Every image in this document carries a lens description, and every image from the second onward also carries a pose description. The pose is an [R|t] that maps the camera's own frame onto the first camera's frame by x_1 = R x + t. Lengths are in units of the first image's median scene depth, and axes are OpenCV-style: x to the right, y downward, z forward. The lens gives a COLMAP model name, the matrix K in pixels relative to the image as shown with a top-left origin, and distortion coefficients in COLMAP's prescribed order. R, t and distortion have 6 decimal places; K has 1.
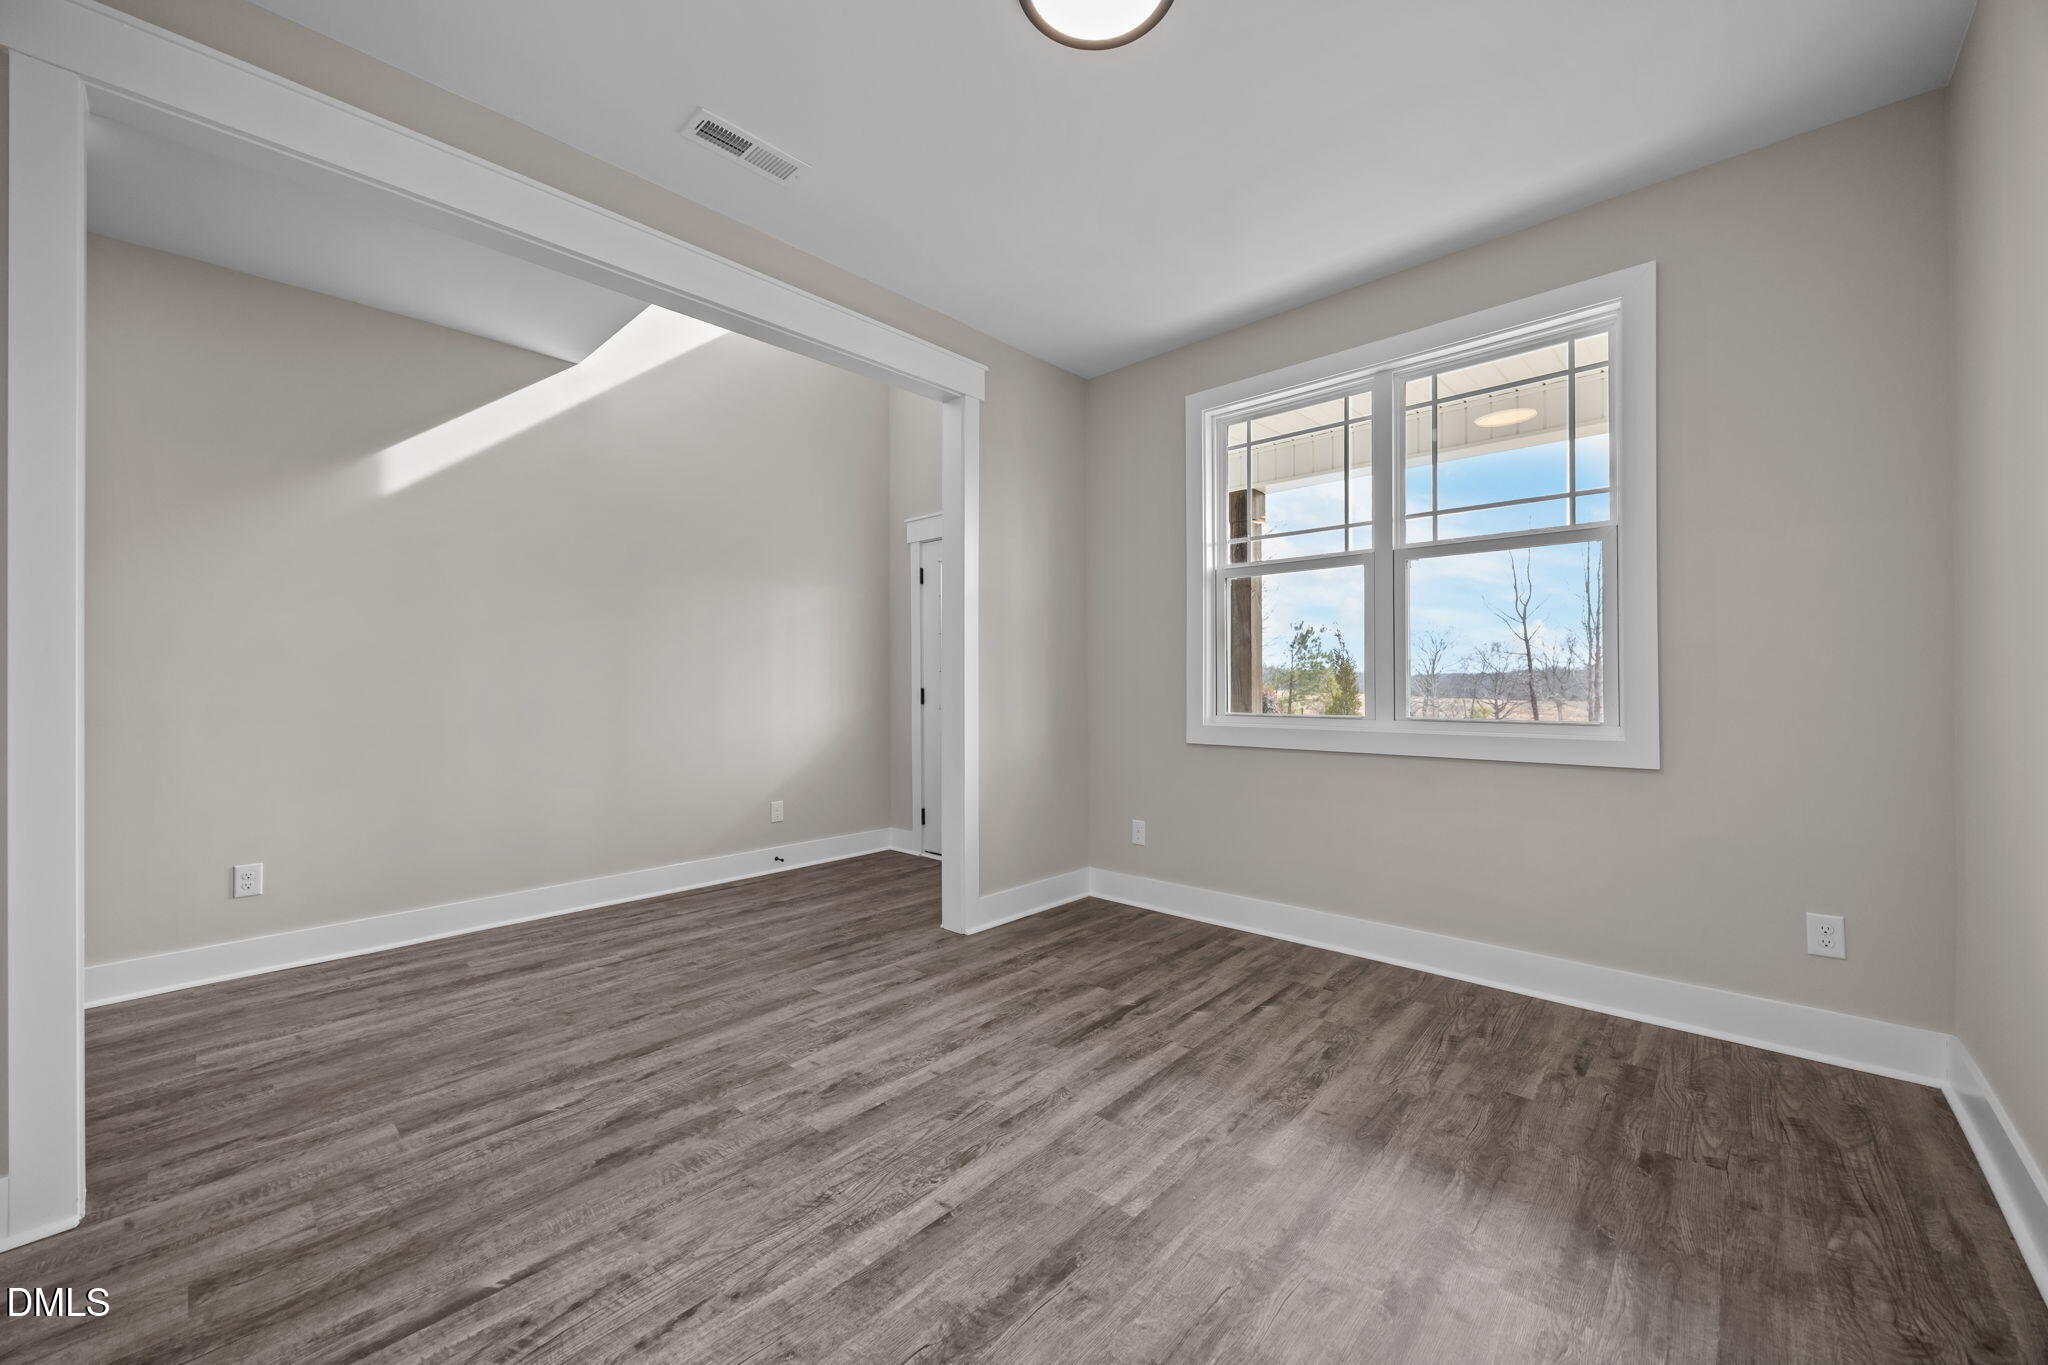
lens RADIAL K [[780.7, 0, 1036.3], [0, 780.7, 691.4], [0, 0, 1]] dist [-0.002516, -0.000272]
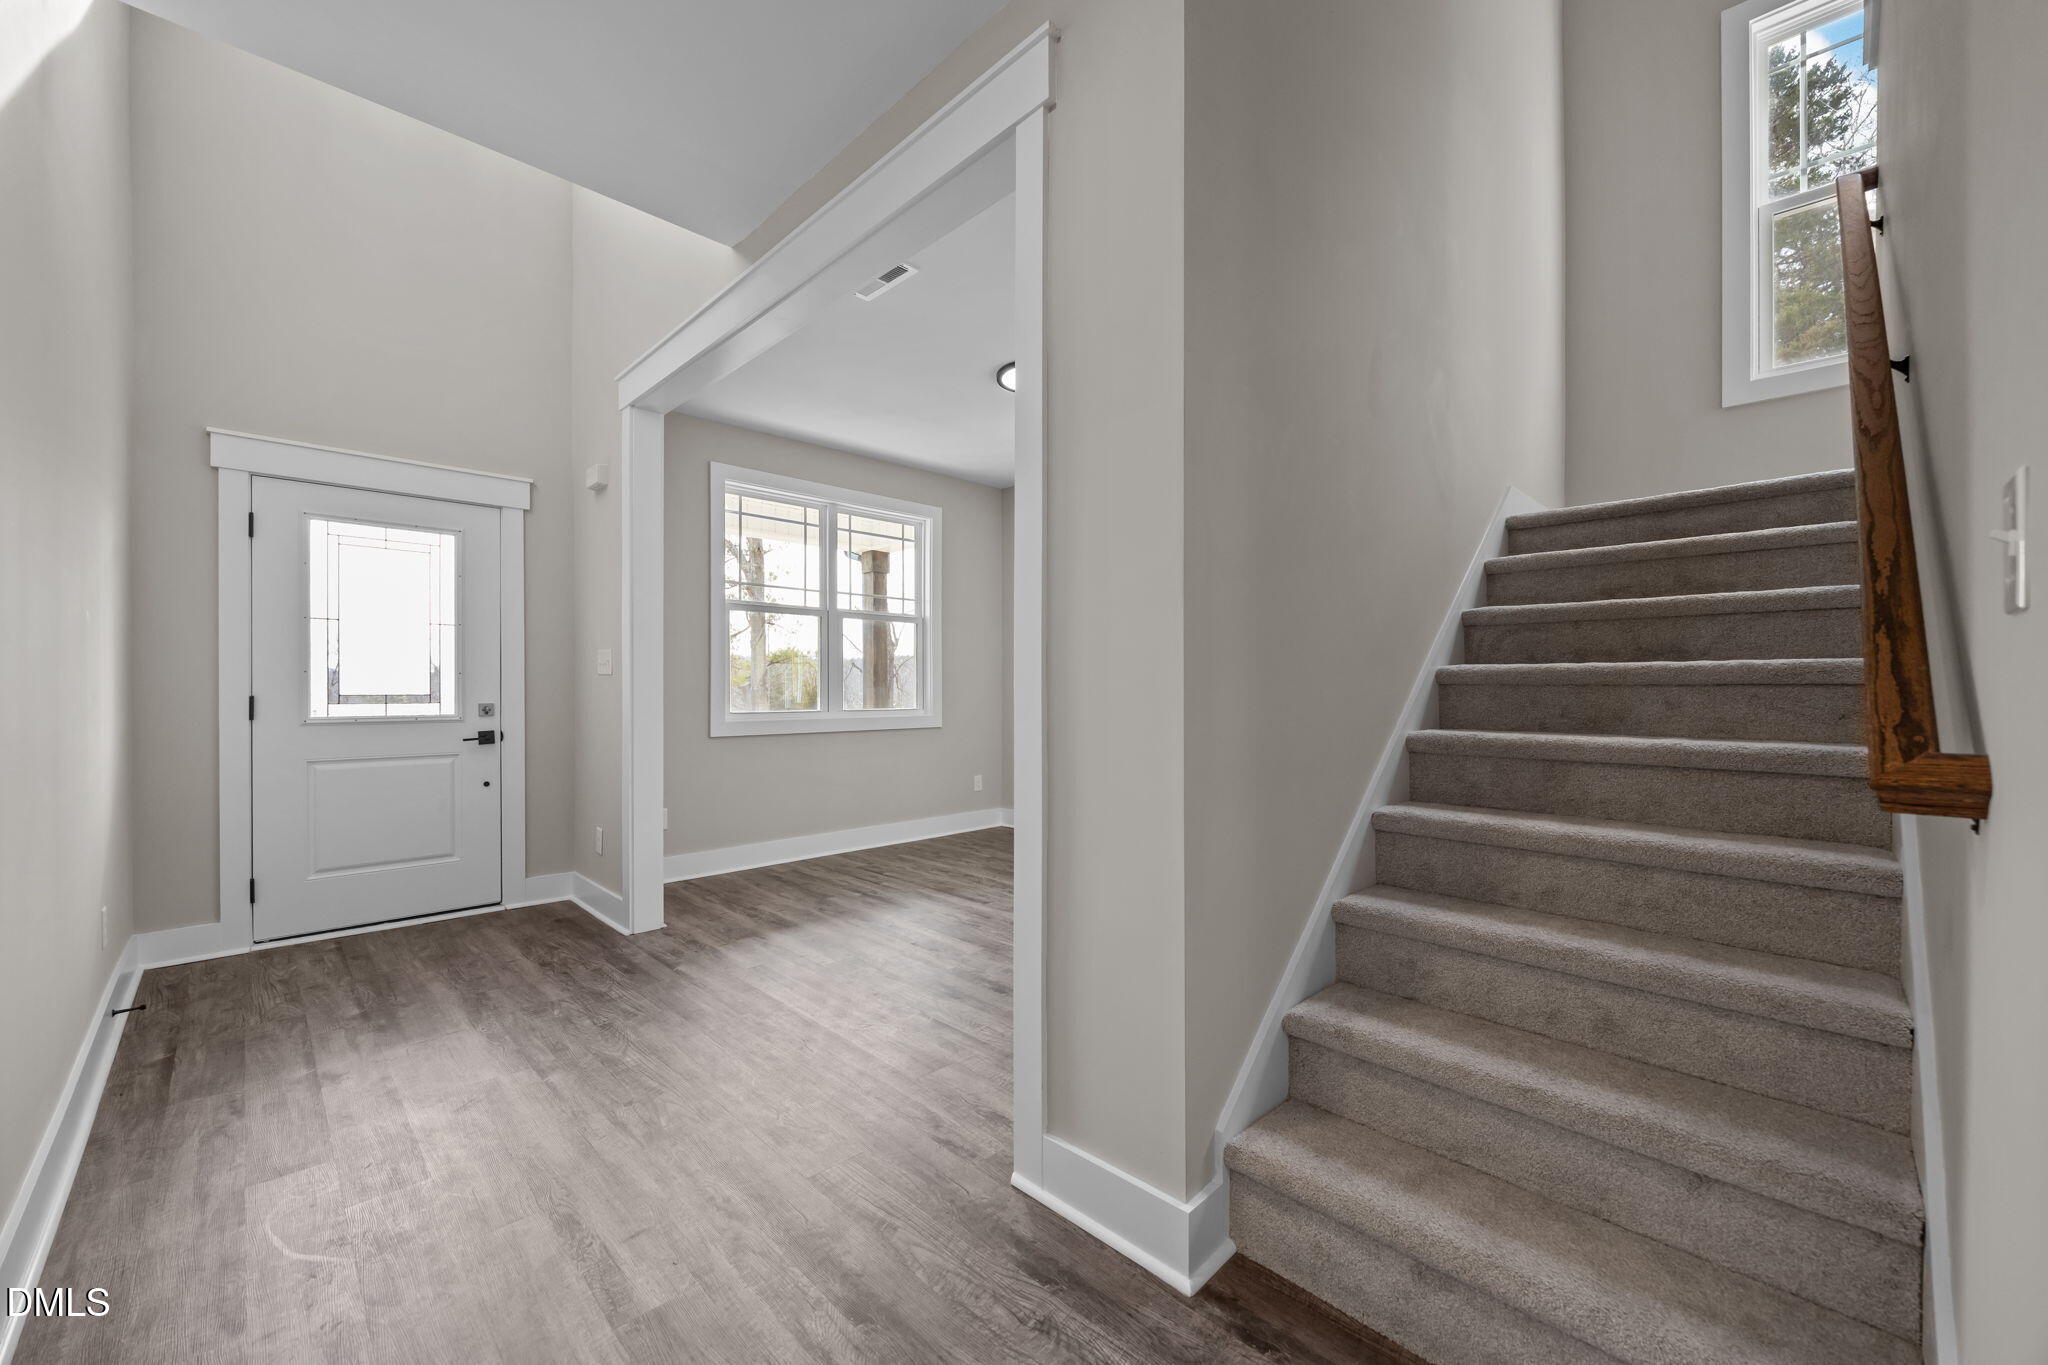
lens RADIAL K [[780.7, 0, 1036.3], [0, 780.7, 691.4], [0, 0, 1]] dist [-0.002516, -0.000272]
pose [[0.039901, 0.003415, 0.999198, -1.573677], [0.012356, 0.999916, -0.003911, 0.007935], [-0.999127, 0.012502, 0.039855, 0.644633]]
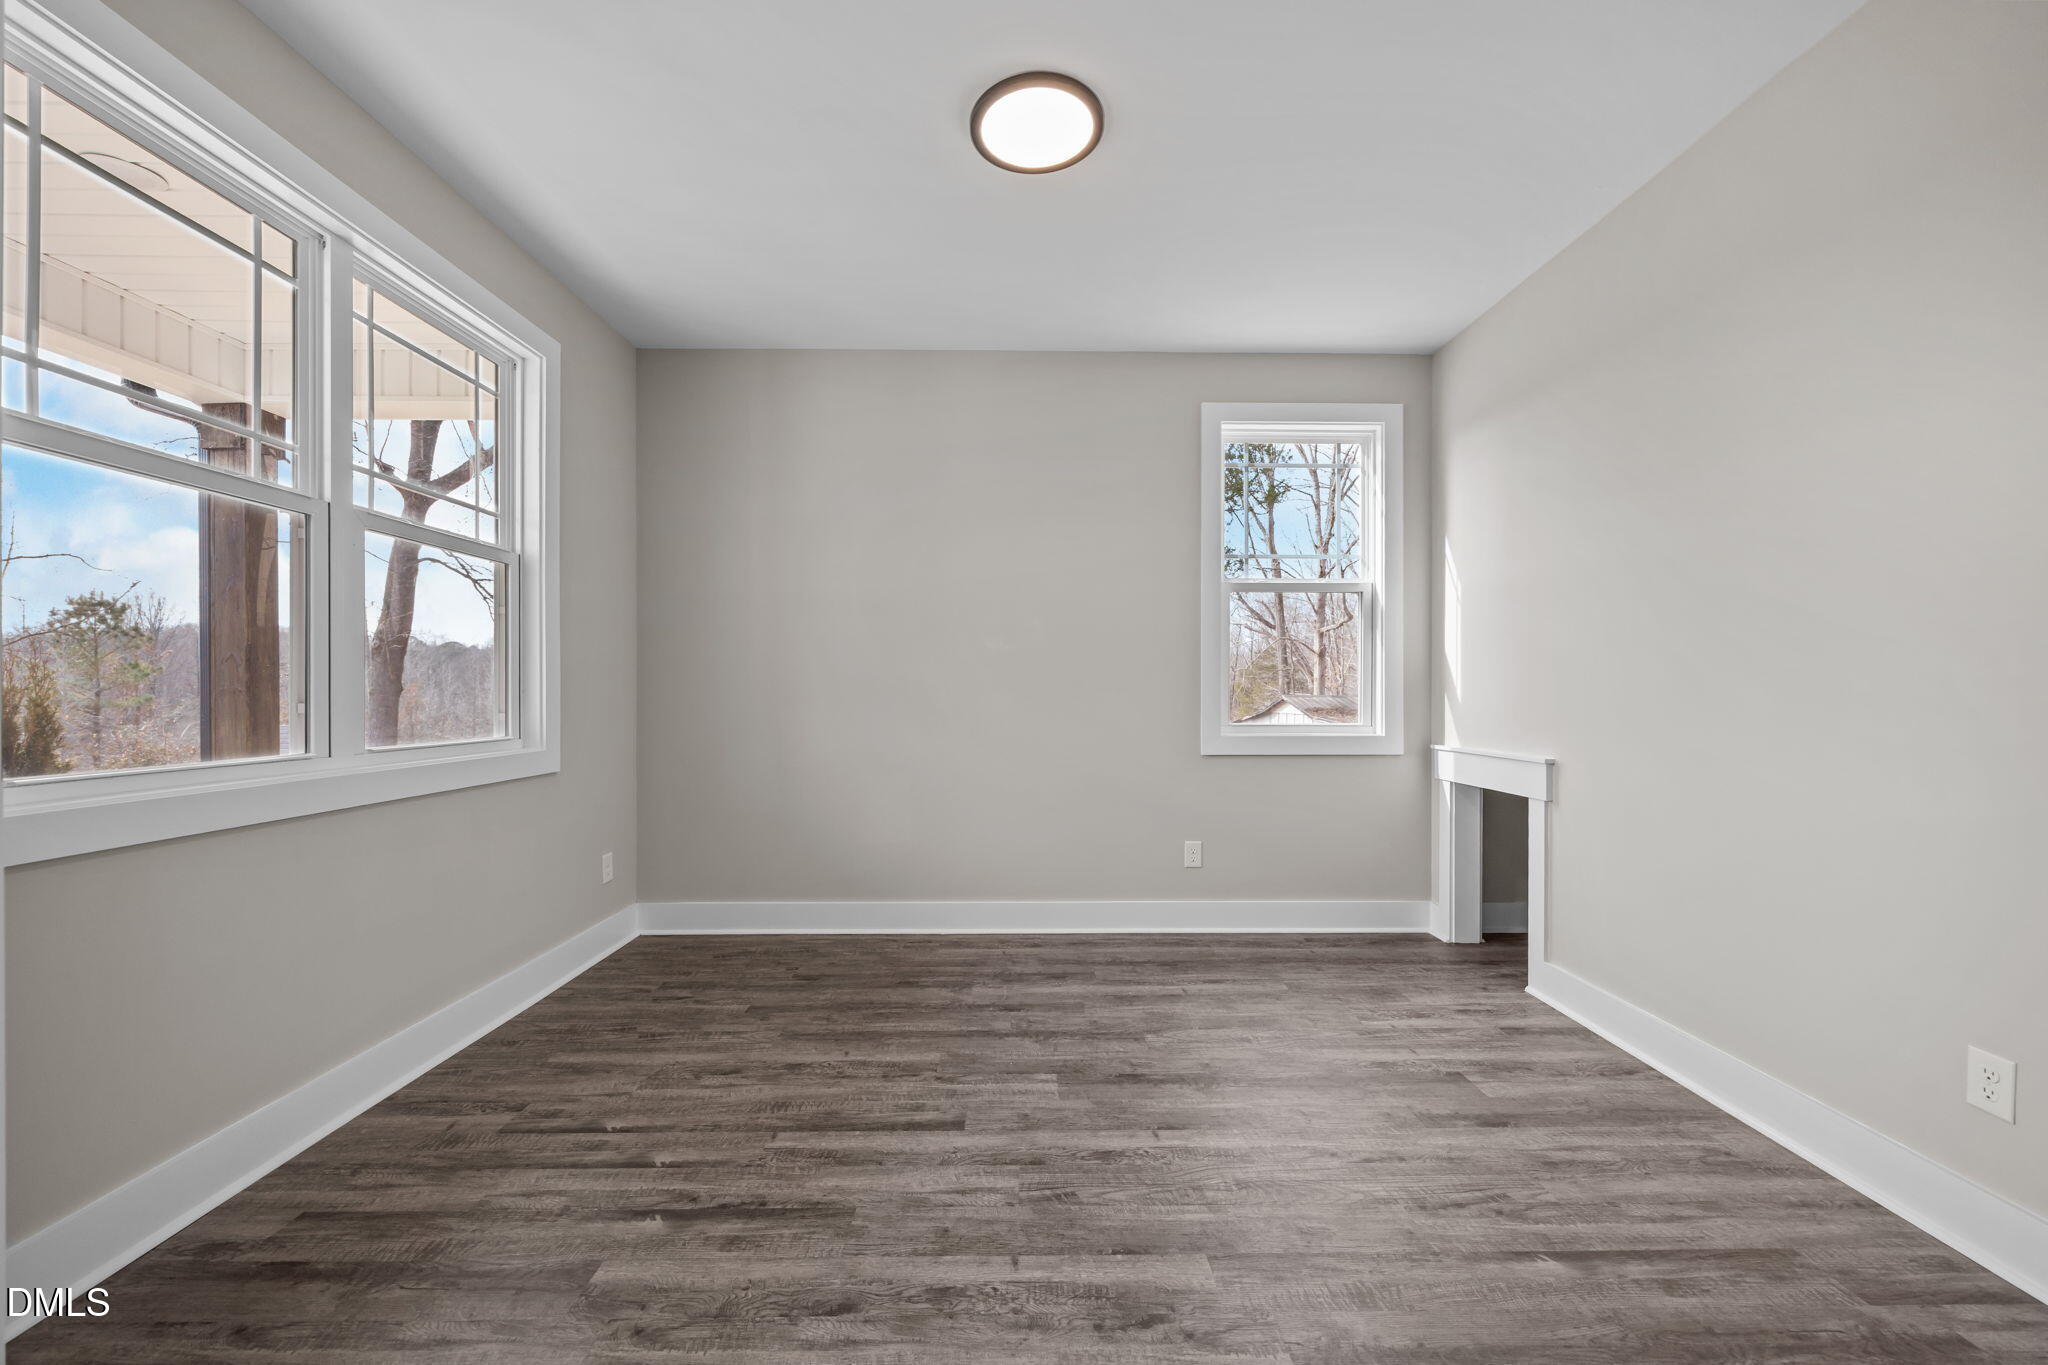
lens RADIAL K [[780.7, 0, 1036.3], [0, 780.7, 691.4], [0, 0, 1]] dist [-0.002516, -0.000272]
pose [[-0.683345, 0.005777, 0.730073, -0.593271], [0.010814, 0.999939, 0.002209, -0.016448], [-0.730016, 0.009405, -0.683366, 1.327270]]
